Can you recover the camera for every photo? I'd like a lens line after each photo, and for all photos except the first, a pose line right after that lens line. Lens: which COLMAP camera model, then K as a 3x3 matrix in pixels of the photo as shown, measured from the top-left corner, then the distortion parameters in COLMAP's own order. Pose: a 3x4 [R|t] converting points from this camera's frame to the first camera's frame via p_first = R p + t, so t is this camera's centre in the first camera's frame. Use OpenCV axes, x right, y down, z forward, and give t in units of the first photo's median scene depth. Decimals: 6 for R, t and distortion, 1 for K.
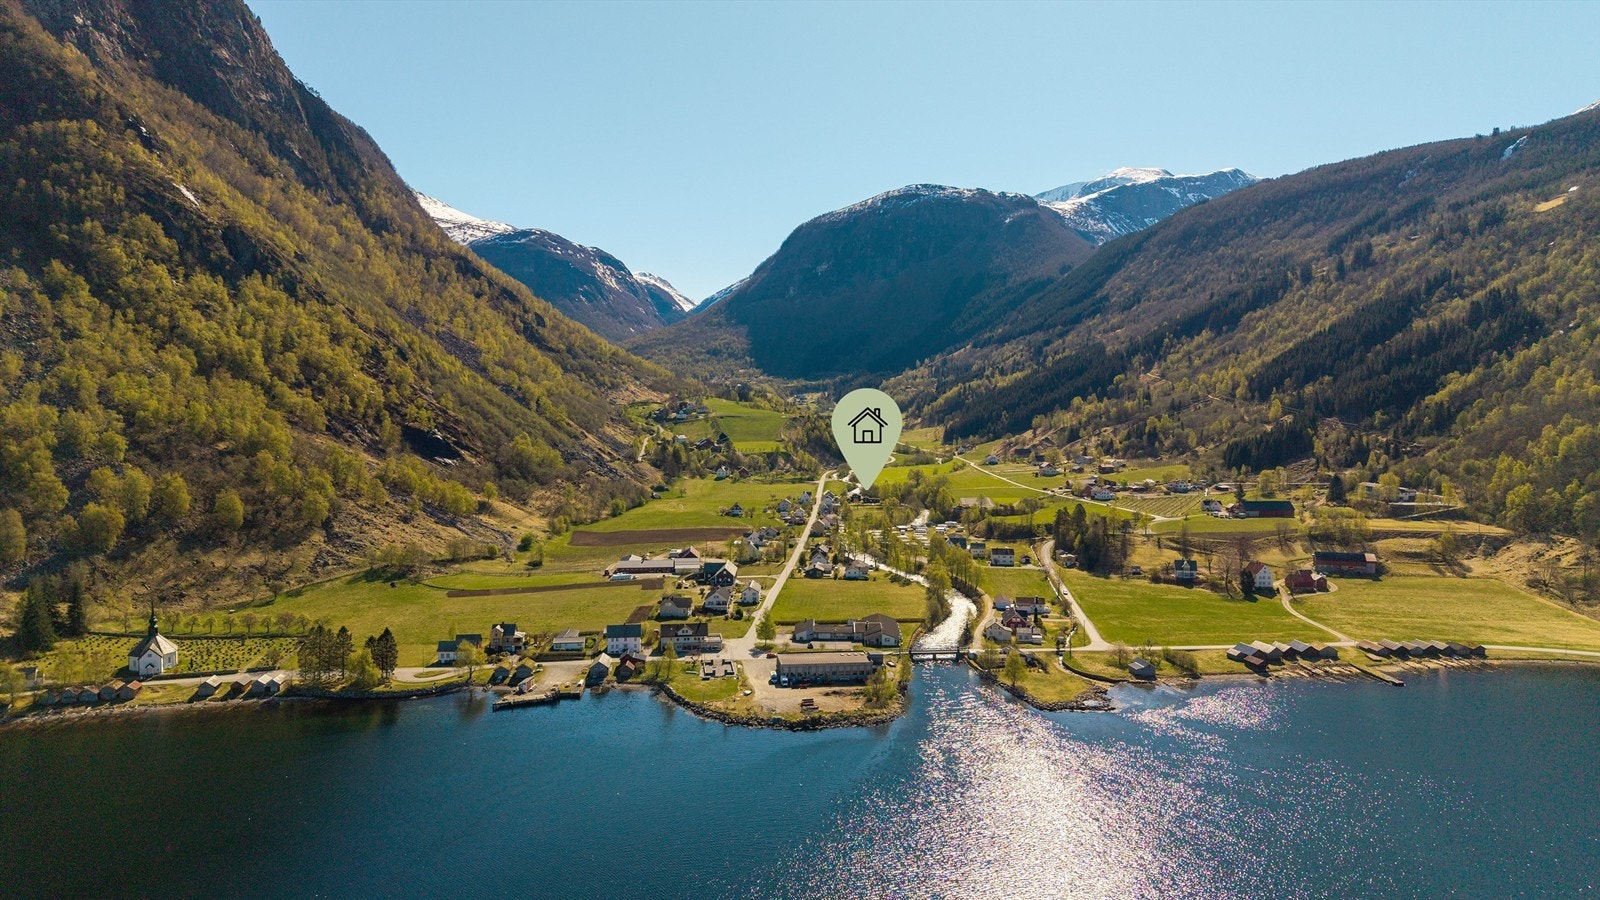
lens RADIAL K [[1076.3, 0, 800.0], [0, 1076.3, 450.0], [0, 0, 1]] dist [0.057778, -0.043147]
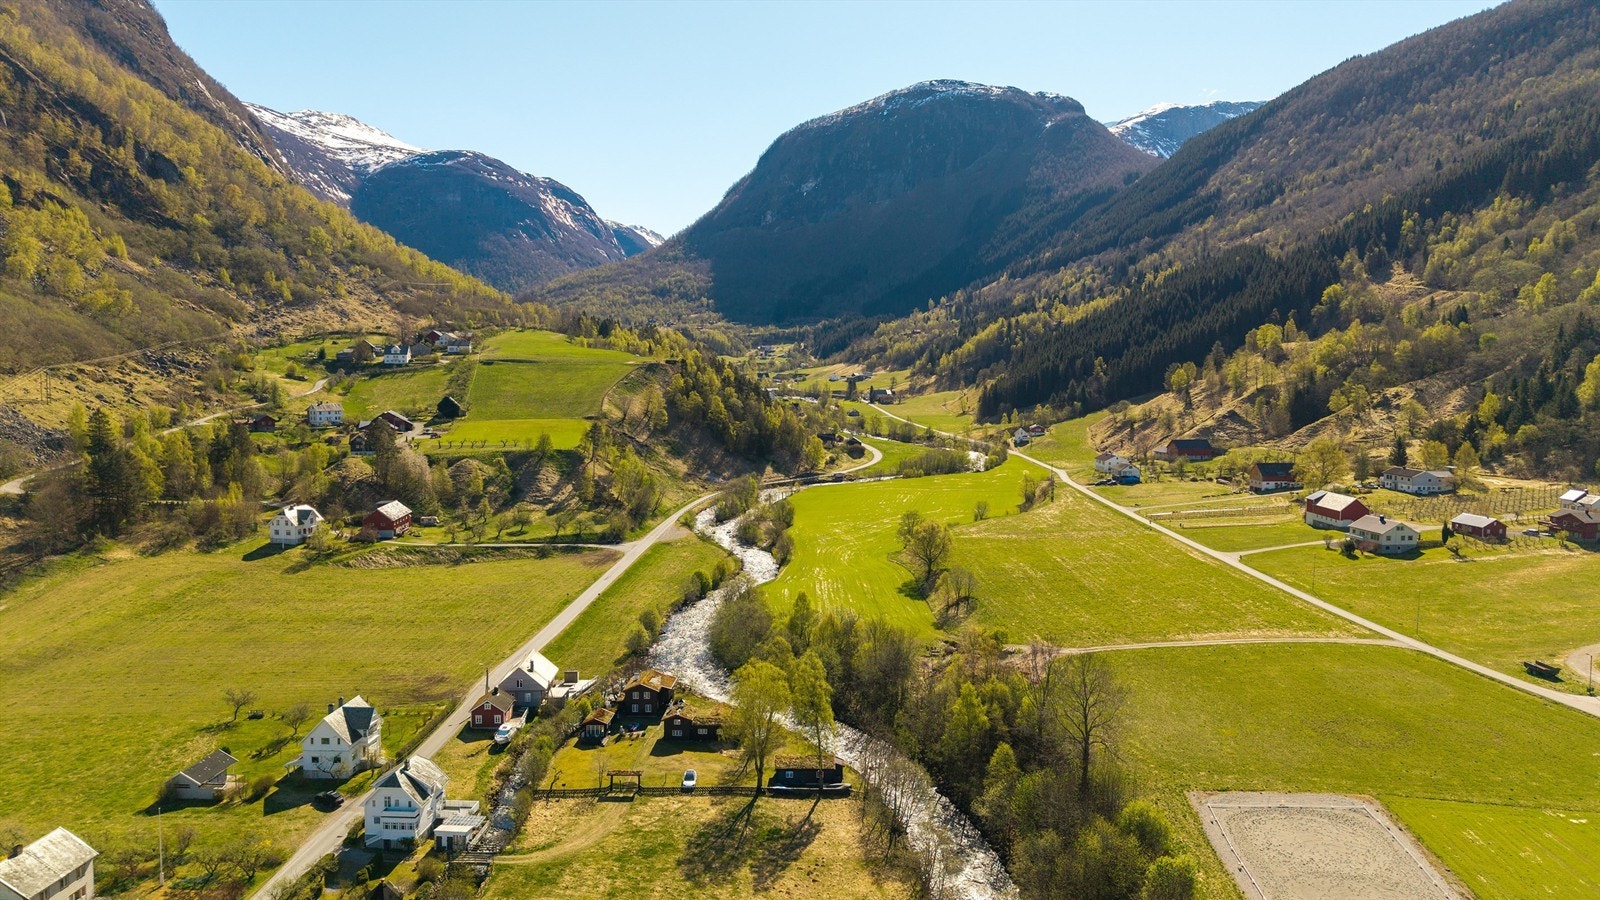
lens RADIAL K [[1076.3, 0, 800.0], [0, 1076.3, 450.0], [0, 0, 1]] dist [0.057778, -0.043147]
pose [[0.999935, 0.002961, -0.011036, 0.030133], [-0.002614, 0.999504, 0.031373, -0.004510], [0.011124, -0.031342, 0.999447, 0.276764]]
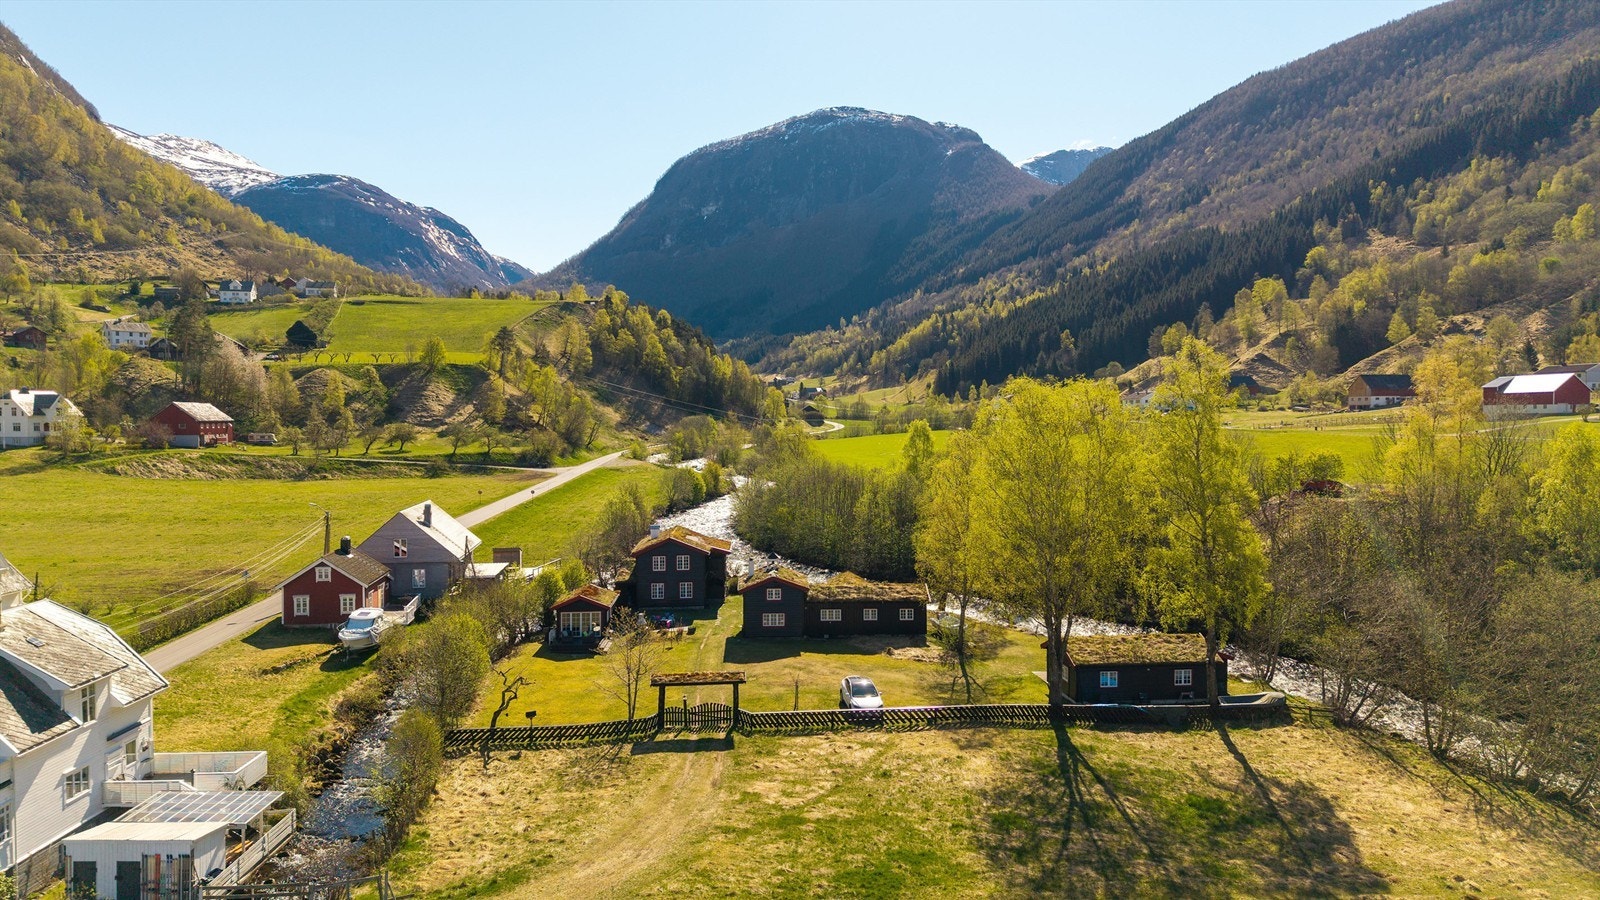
lens RADIAL K [[1074.7, 0, 800.0], [0, 1074.7, 450.0], [0, 0, 1]] dist [0.061564, -0.047165]
pose [[0.995928, -0.007939, 0.089798, 0.019298], [0.009223, 0.999861, -0.013897, 0.011922], [-0.089676, 0.014669, 0.995863, 0.316254]]
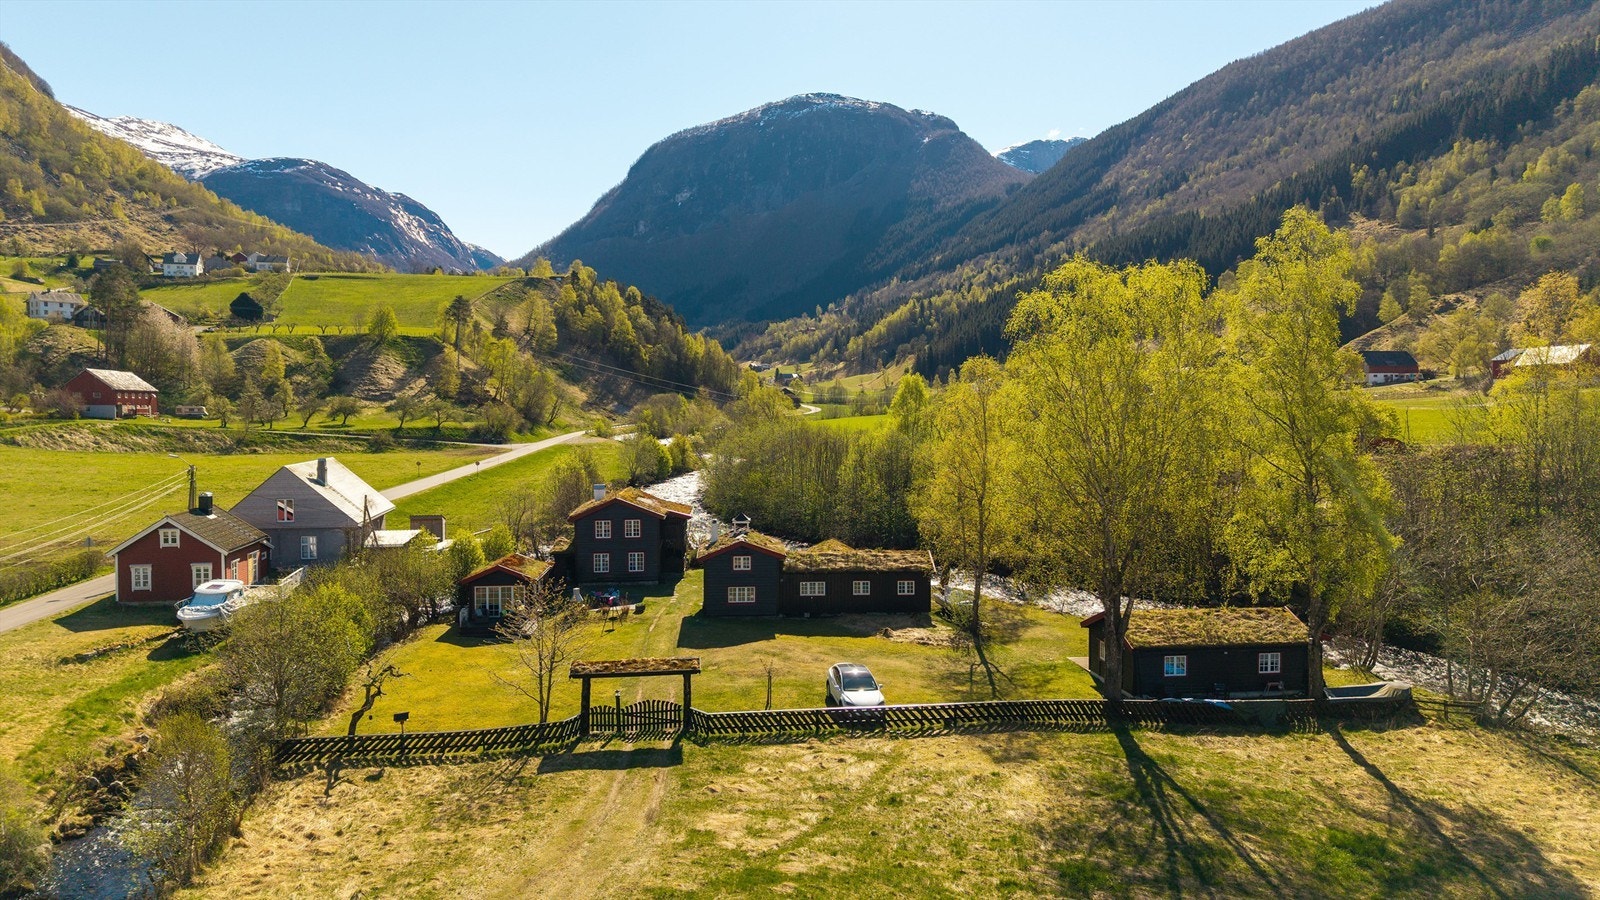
lens RADIAL K [[1076.3, 0, 800.0], [0, 1076.3, 450.0], [0, 0, 1]] dist [0.057778, -0.043147]
pose [[0.993619, -0.007976, 0.112504, 0.019857], [0.008639, 0.999948, -0.005402, 0.013177], [-0.112455, 0.006339, 0.993637, 0.322316]]
